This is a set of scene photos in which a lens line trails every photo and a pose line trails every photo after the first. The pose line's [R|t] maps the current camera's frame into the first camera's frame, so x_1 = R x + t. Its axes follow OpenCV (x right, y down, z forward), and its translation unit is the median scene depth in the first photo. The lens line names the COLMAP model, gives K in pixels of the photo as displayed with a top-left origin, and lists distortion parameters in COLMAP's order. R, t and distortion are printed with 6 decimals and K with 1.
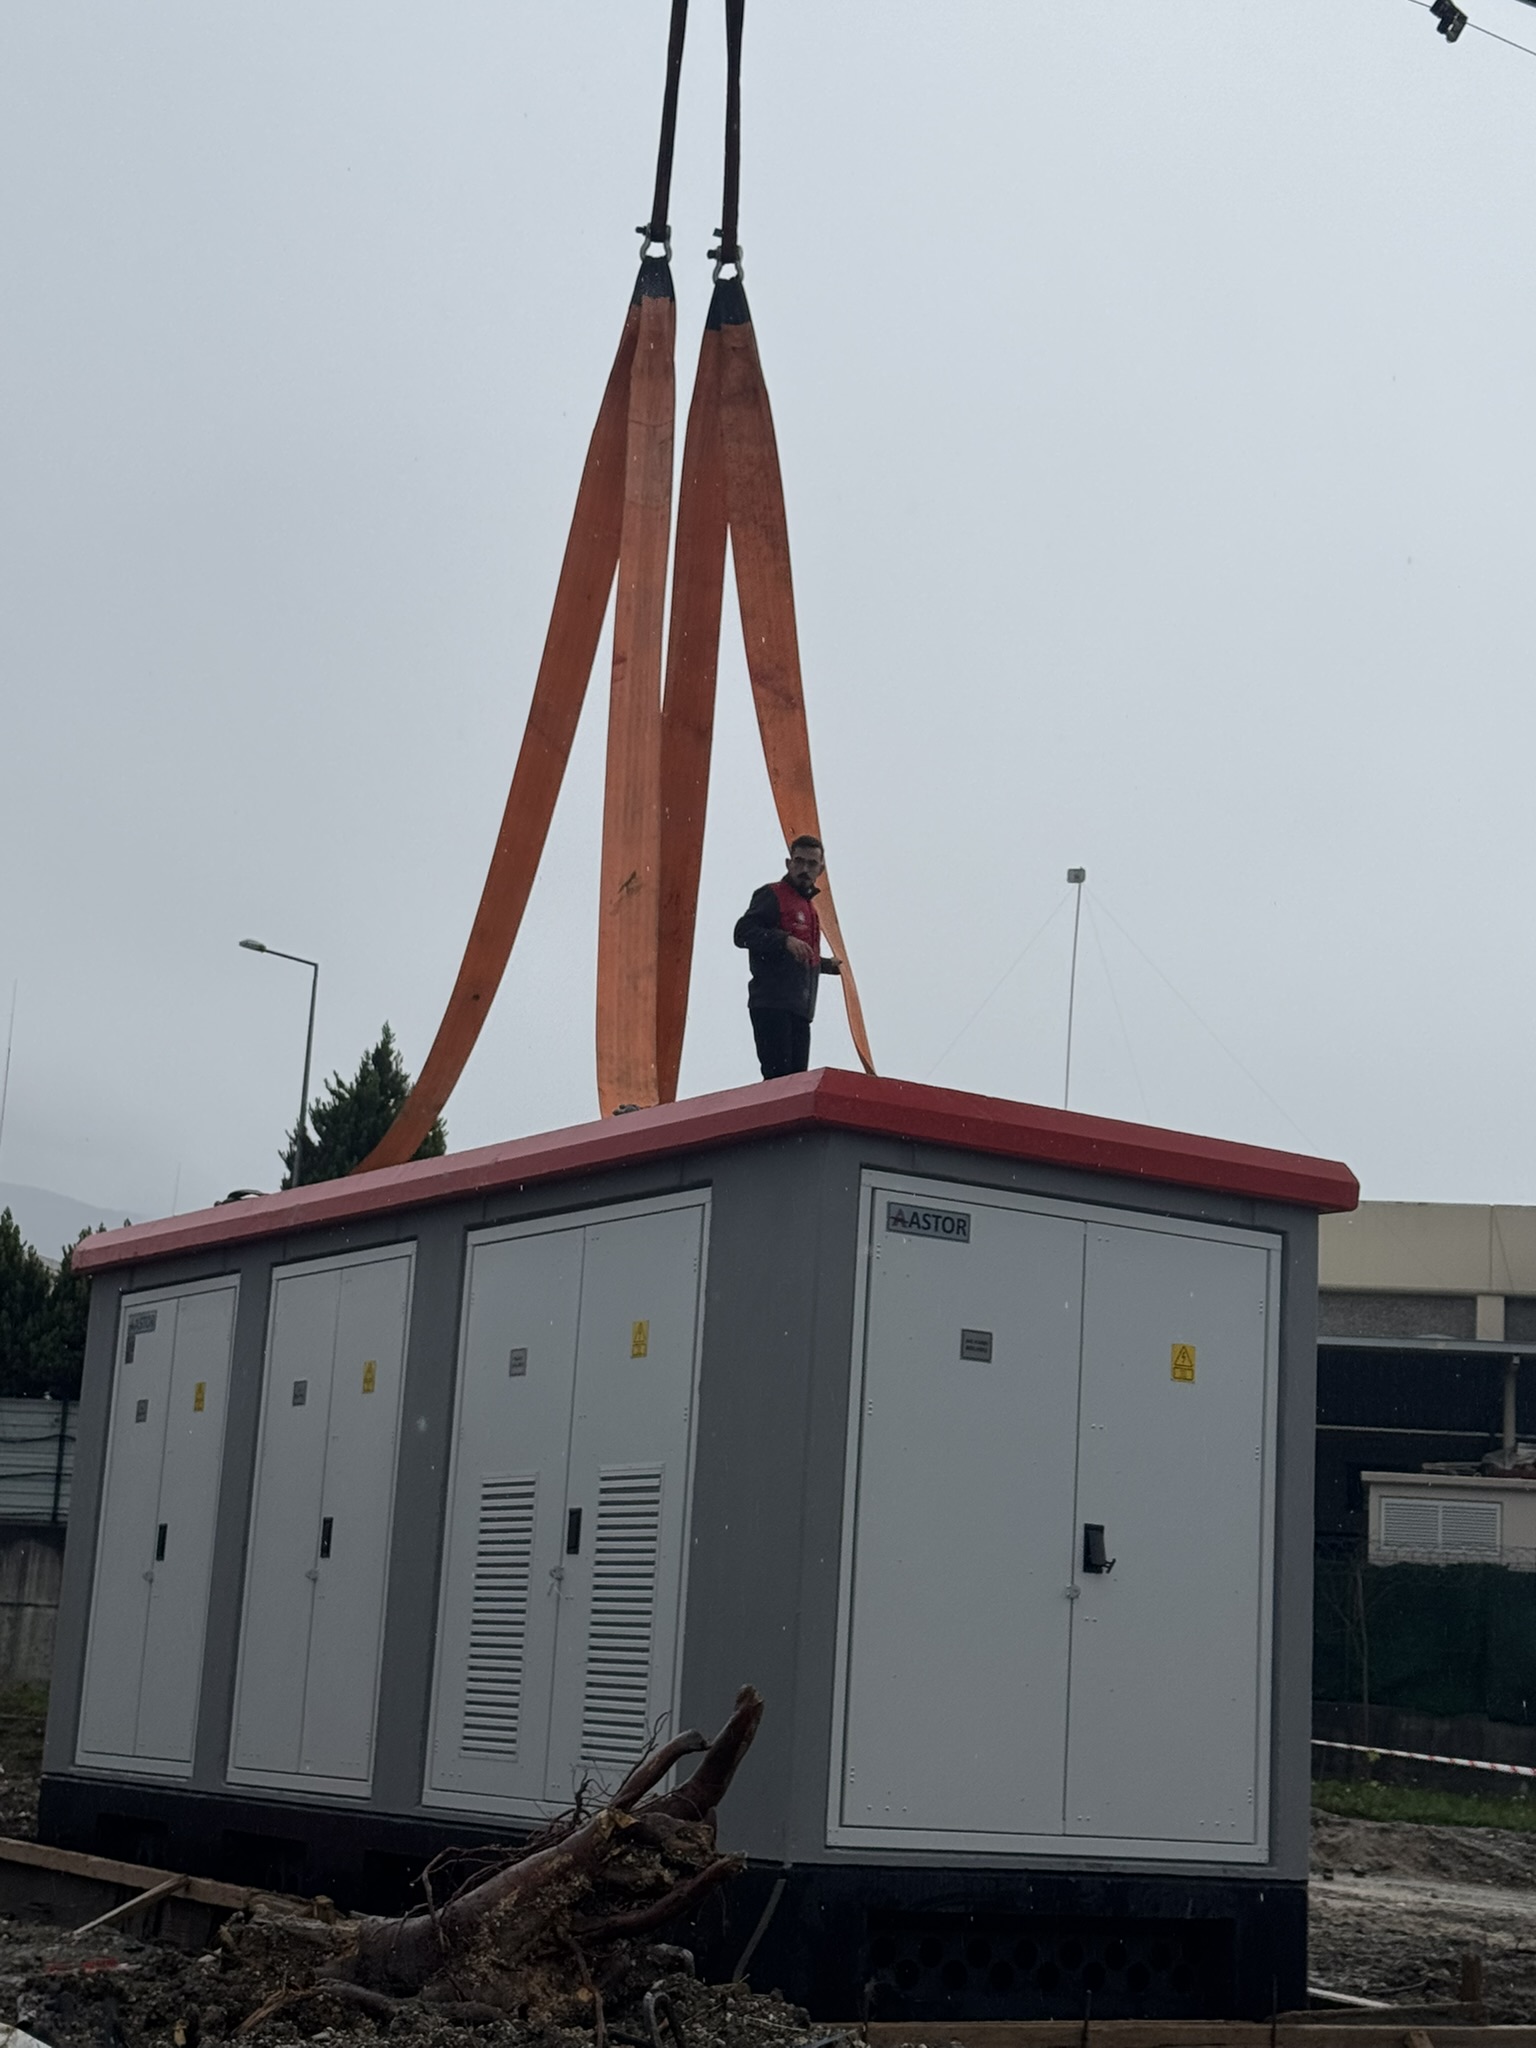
lens RADIAL K [[3370.6, 0, 774.3], [0, 3370.6, 1022.5], [0, 0, 1]] dist [0.123171, 0.000000]
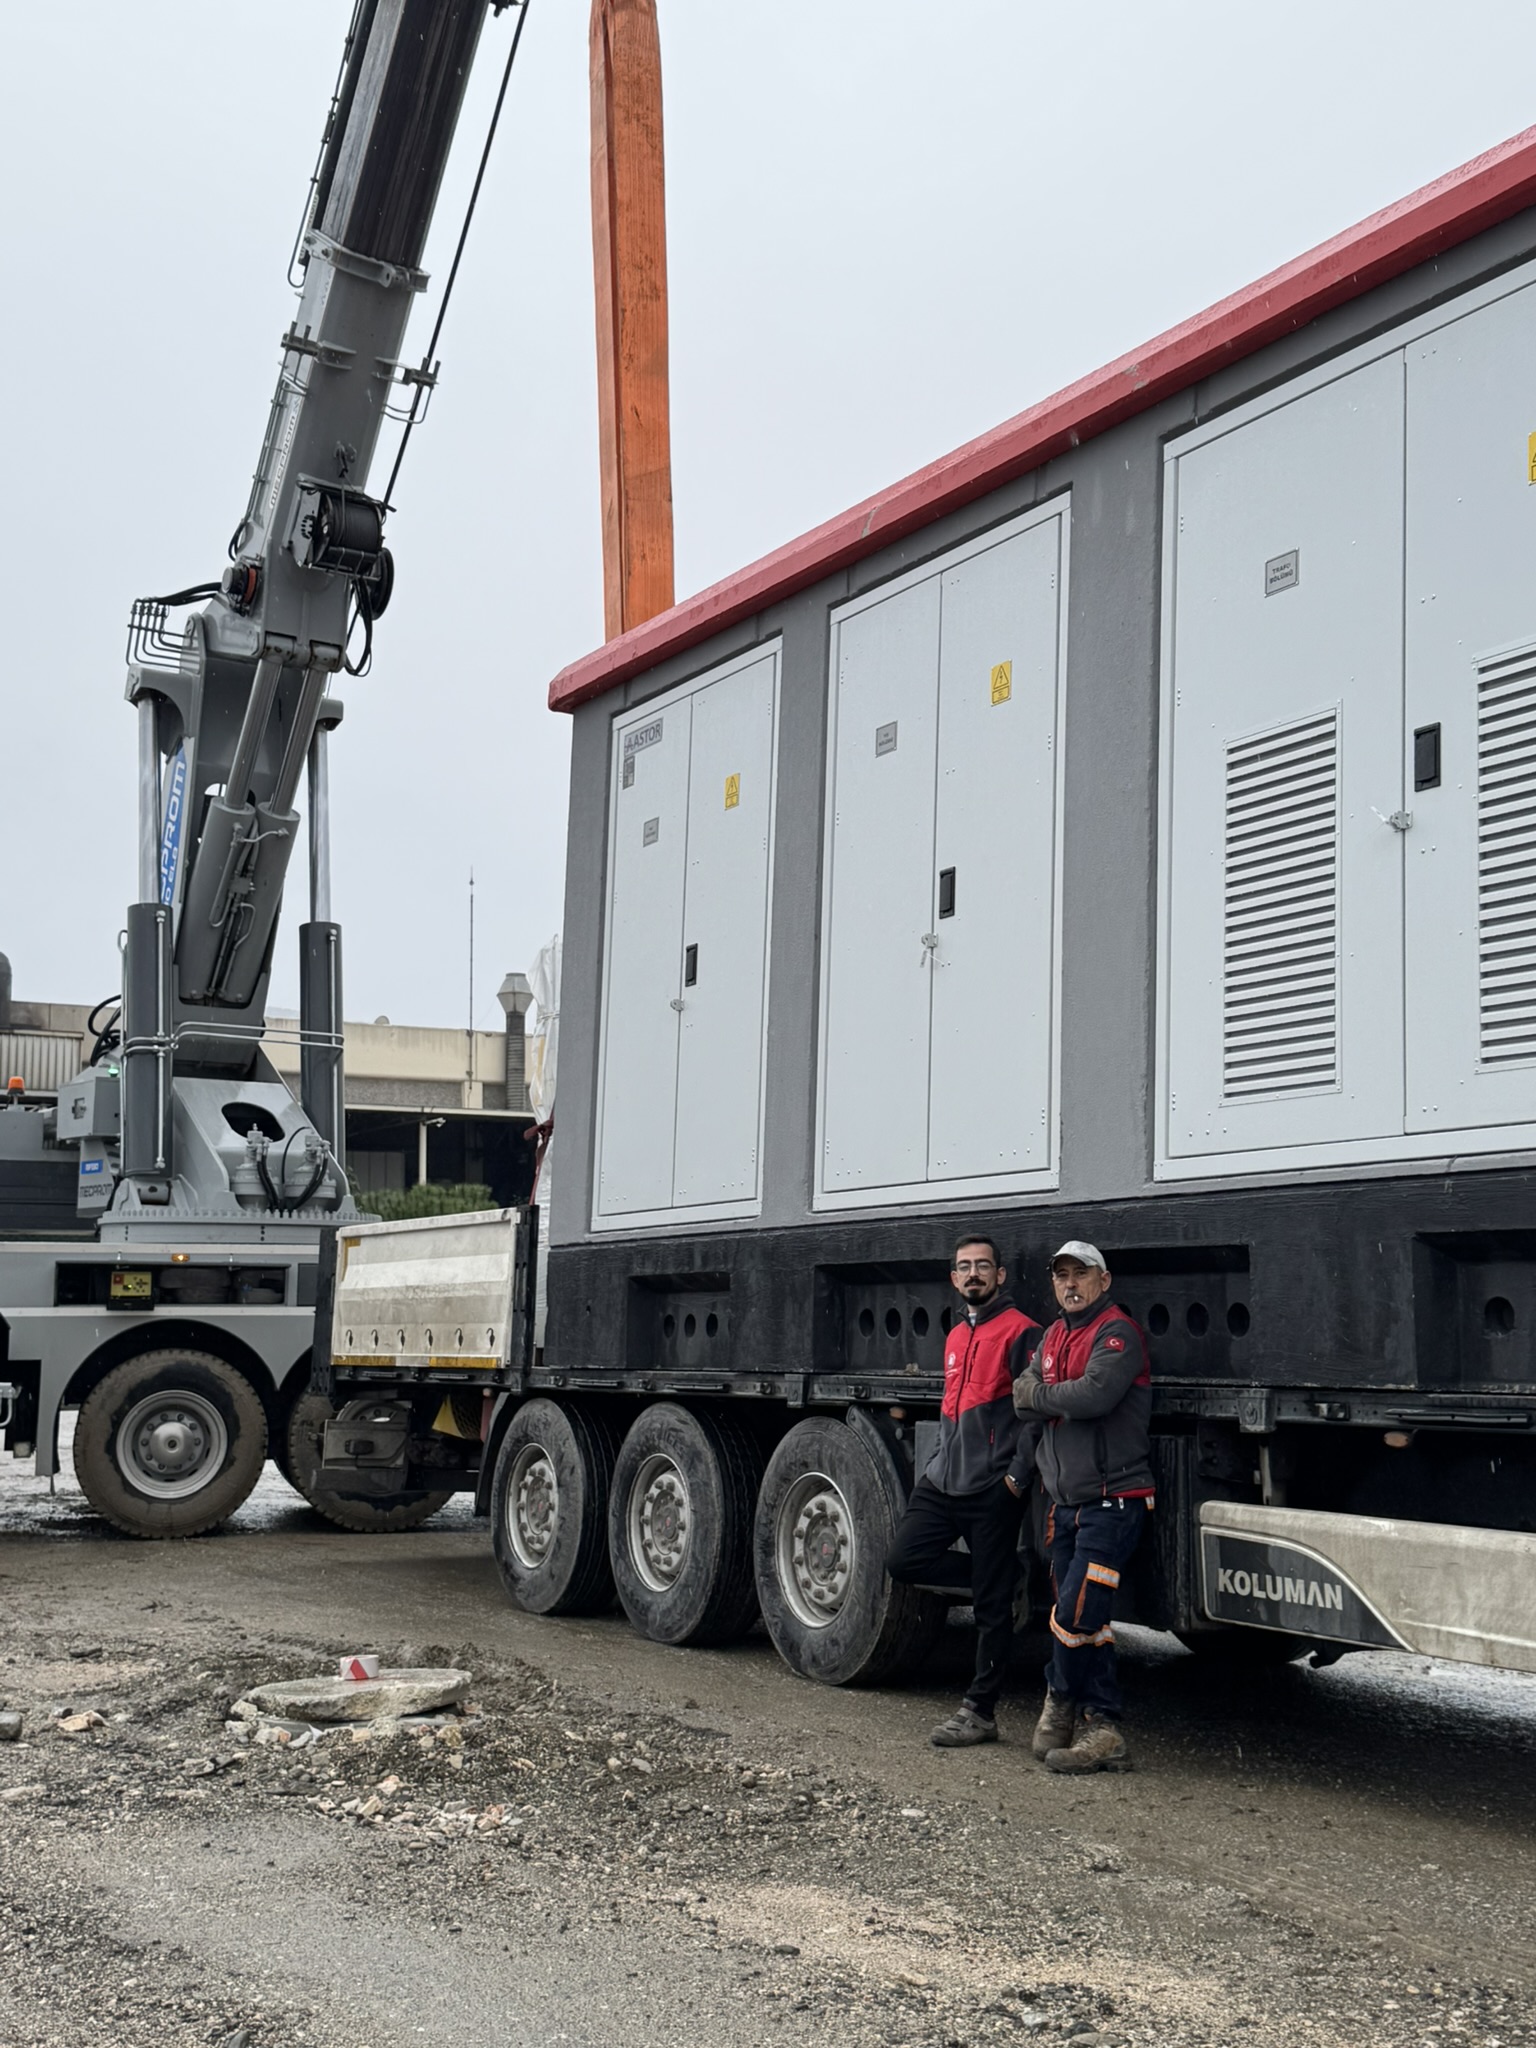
lens RADIAL K [[2408.1, 0, 758.2], [0, 2408.1, 1019.9], [0, 0, 1]] dist [0.116584, 0.000000]
pose [[0.998937, -0.028049, -0.036588, -0.172792], [0.029740, 0.998474, 0.046532, 0.169785], [0.035227, -0.047571, 0.998246, 0.472916]]
